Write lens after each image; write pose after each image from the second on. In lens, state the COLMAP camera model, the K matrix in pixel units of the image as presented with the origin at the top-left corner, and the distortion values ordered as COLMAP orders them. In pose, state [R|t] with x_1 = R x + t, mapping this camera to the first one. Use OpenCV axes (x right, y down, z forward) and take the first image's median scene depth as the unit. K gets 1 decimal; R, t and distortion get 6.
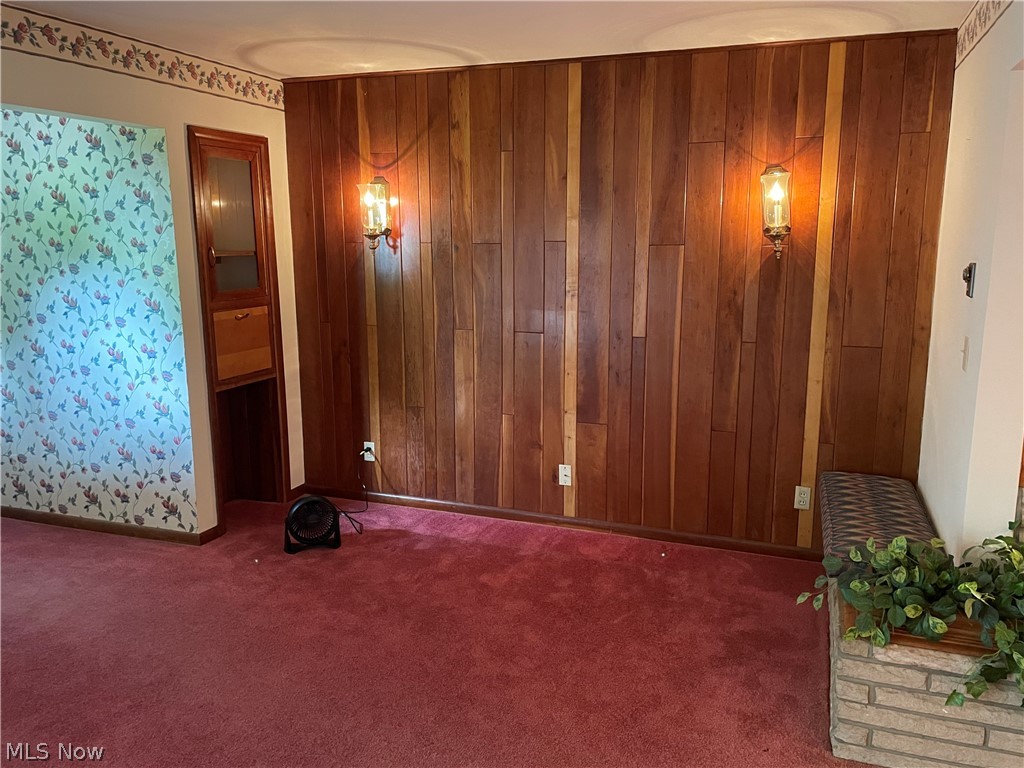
lens RADIAL K [[815.2, 0, 515.3], [0, 815.2, 383.2], [0, 0, 1]] dist [0.099471, -0.099430]
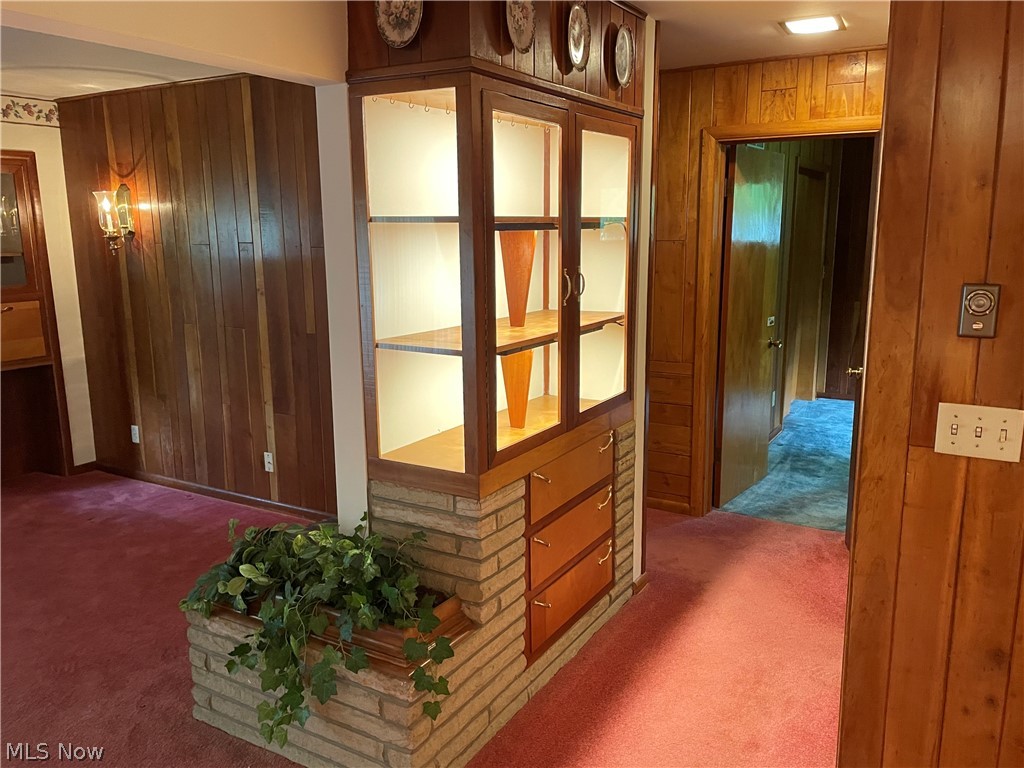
lens RADIAL K [[815.2, 0, 512.0], [0, 815.2, 387.2], [0, 0, 1]] dist [0.099471, -0.099430]
pose [[0.979916, 0.029685, -0.197188, 0.568616], [-0.028686, 0.999557, 0.007920, -0.002990], [0.197335, -0.002104, 0.980334, 0.009431]]
